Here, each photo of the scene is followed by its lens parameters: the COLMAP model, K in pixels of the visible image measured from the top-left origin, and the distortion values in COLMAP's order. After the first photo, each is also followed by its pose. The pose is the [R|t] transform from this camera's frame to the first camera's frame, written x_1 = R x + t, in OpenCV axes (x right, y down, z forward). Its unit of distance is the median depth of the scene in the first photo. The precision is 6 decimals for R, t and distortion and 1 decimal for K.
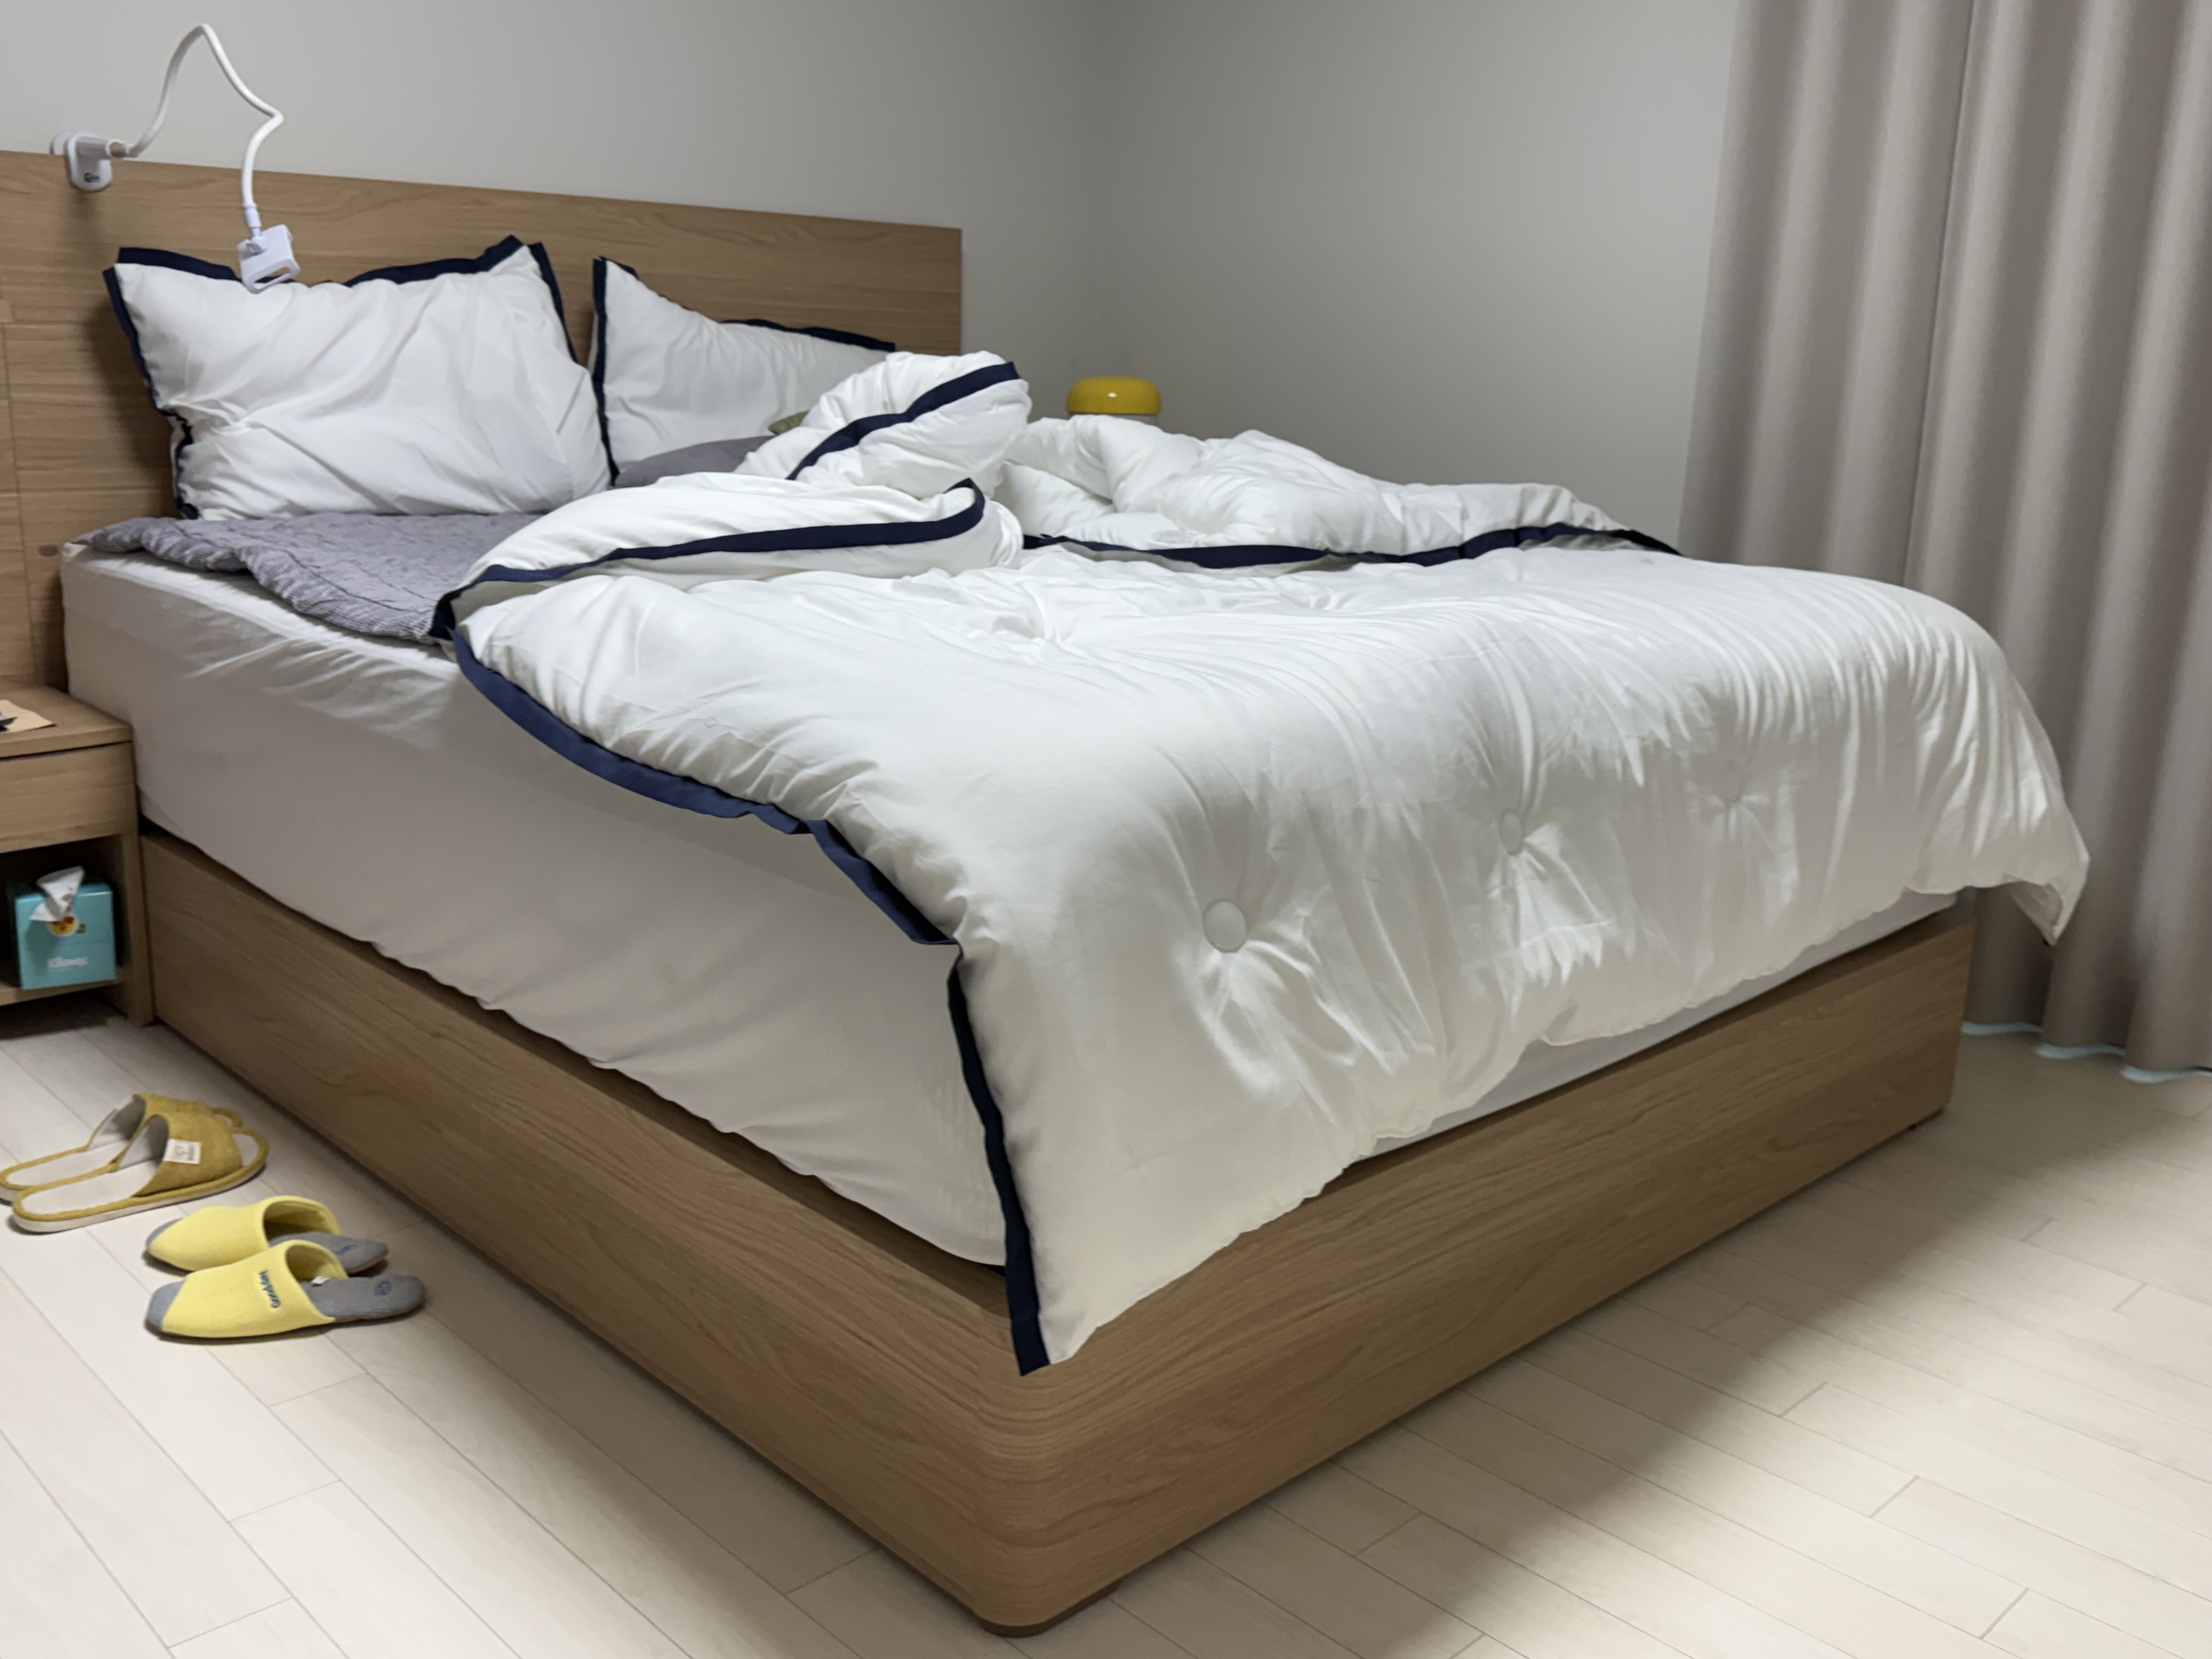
lens RADIAL K [[1984.2, 0, 1109.2], [0, 1984.2, 719.9], [0, 0, 1]] dist [0.154540, -0.258417]
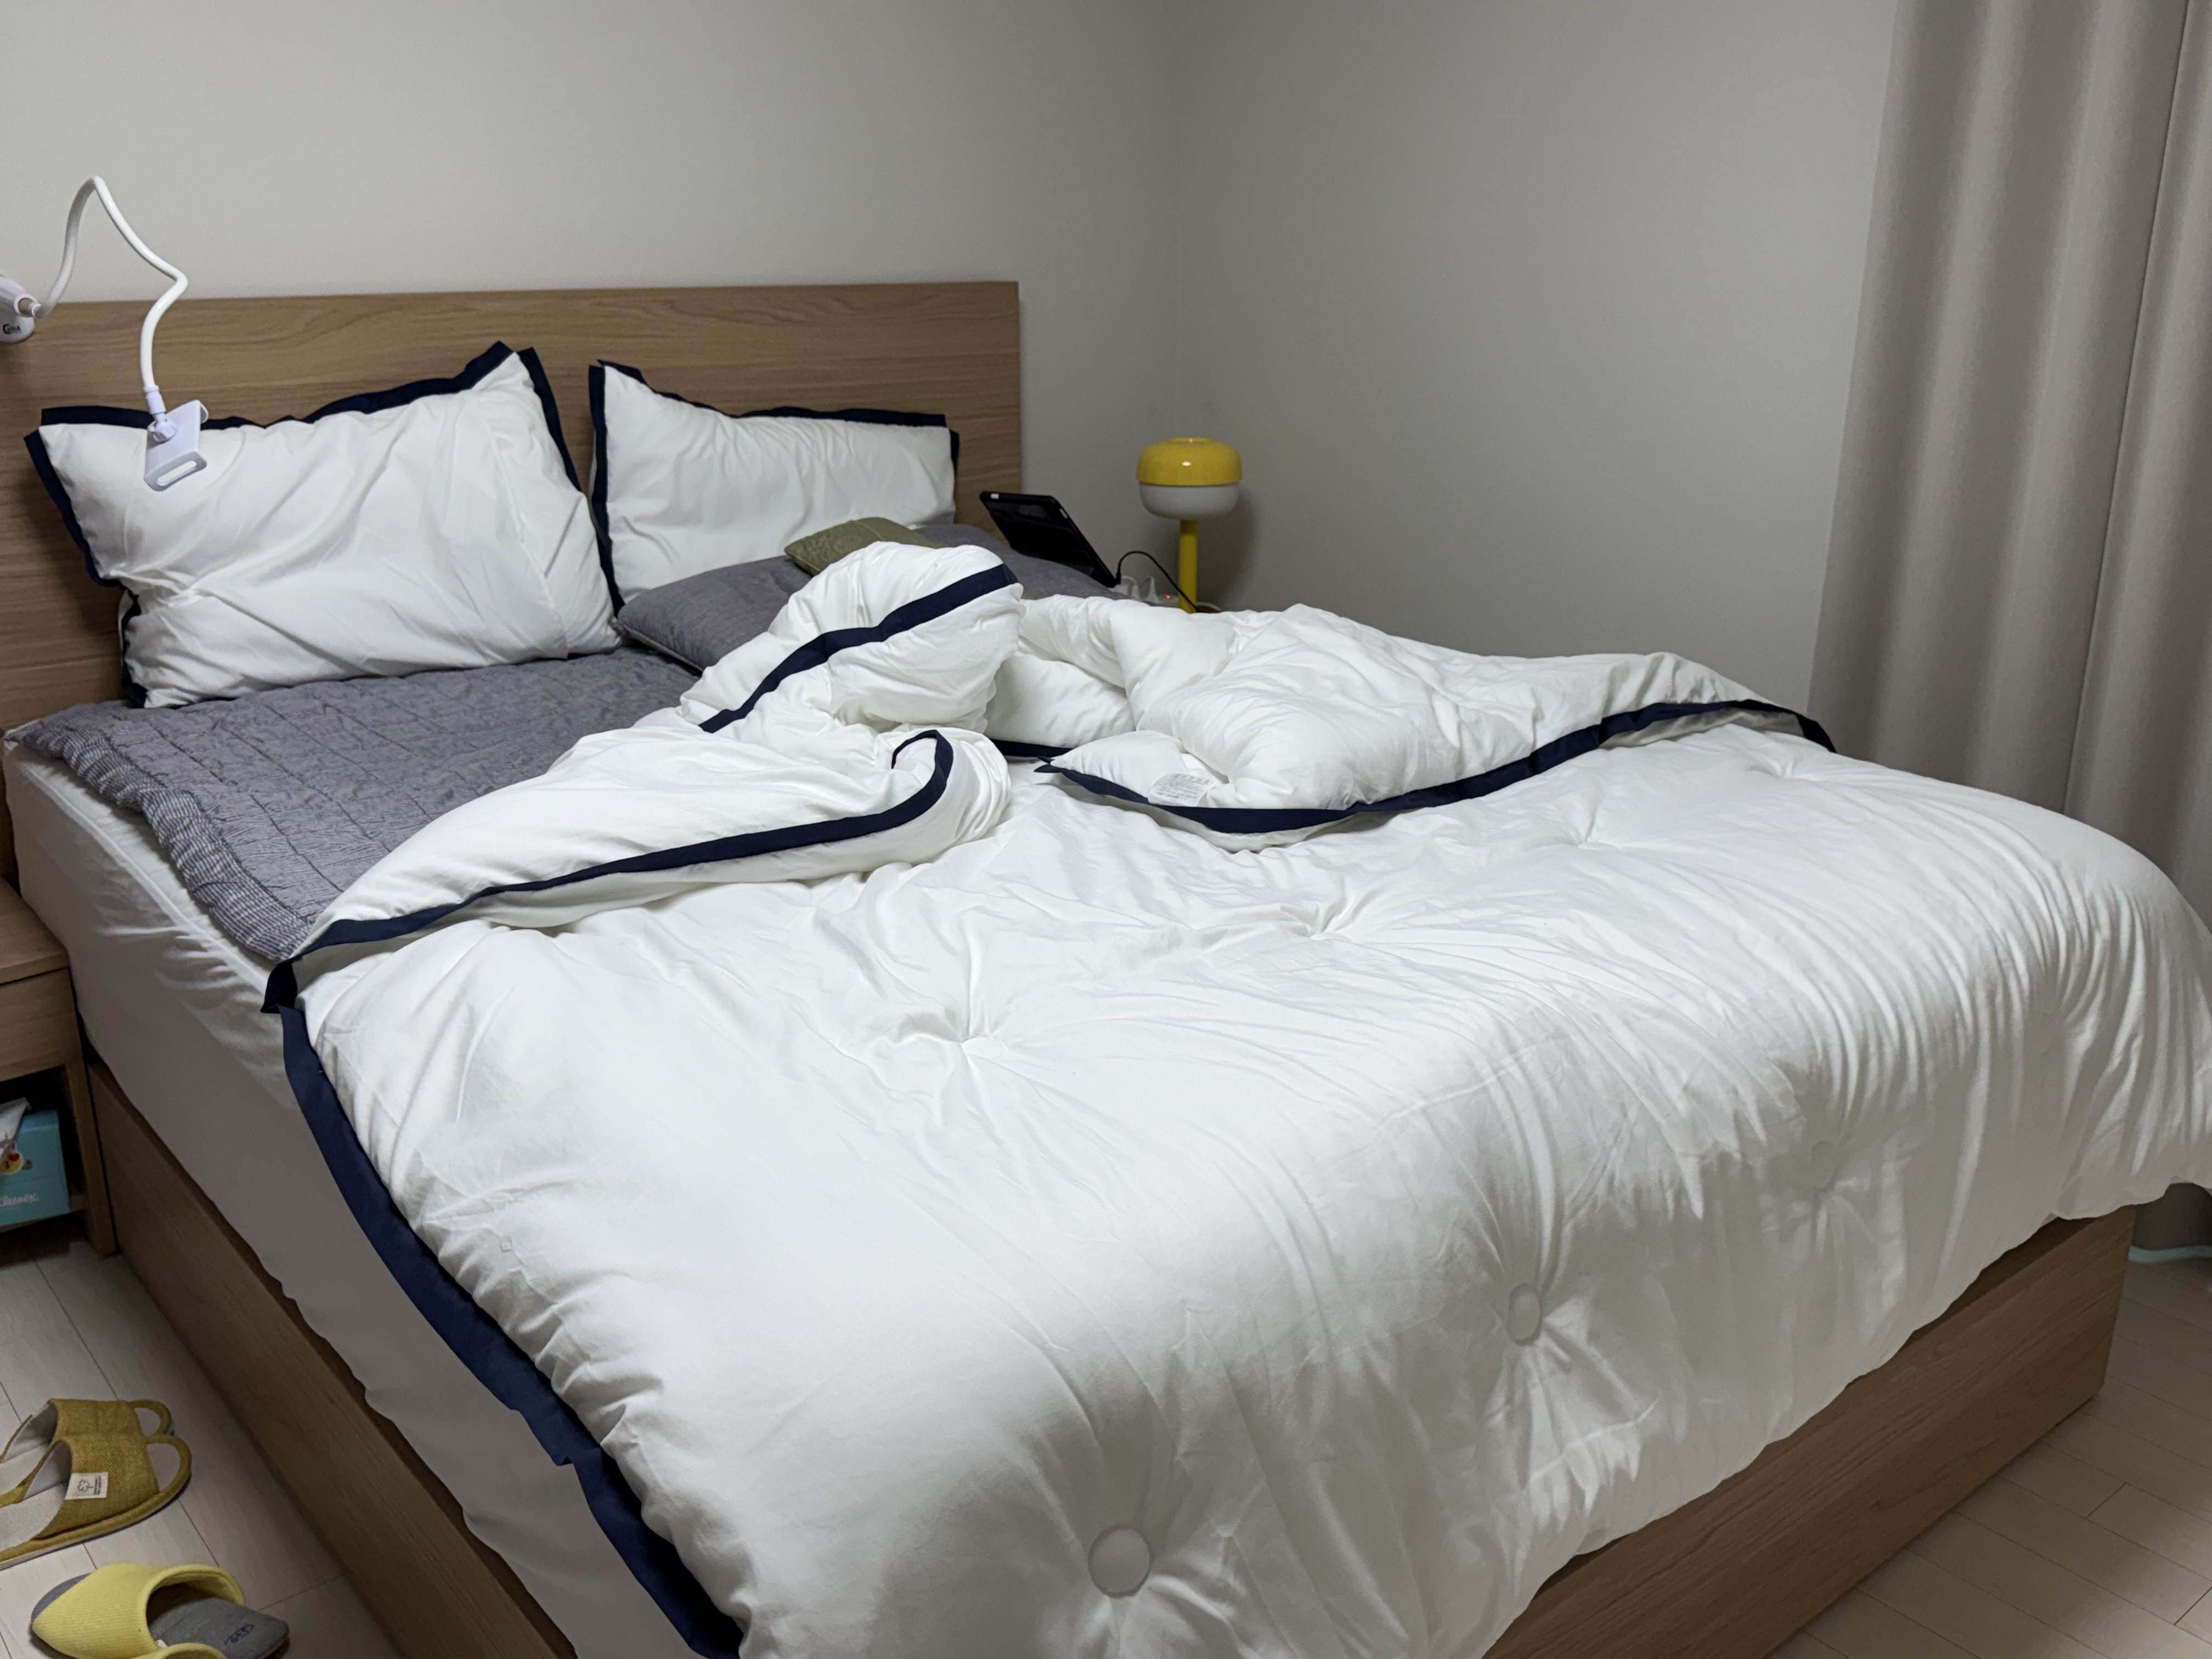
lens RADIAL K [[2036.0, 0, 1106.0], [0, 2036.0, 829.5], [0, 0, 1]] dist [0.144691, -0.246258]
pose [[0.997299, -0.003044, -0.073382, 0.067680], [0.008915, 0.996770, 0.079813, -0.148796], [0.072902, -0.080251, 0.994105, 0.126991]]
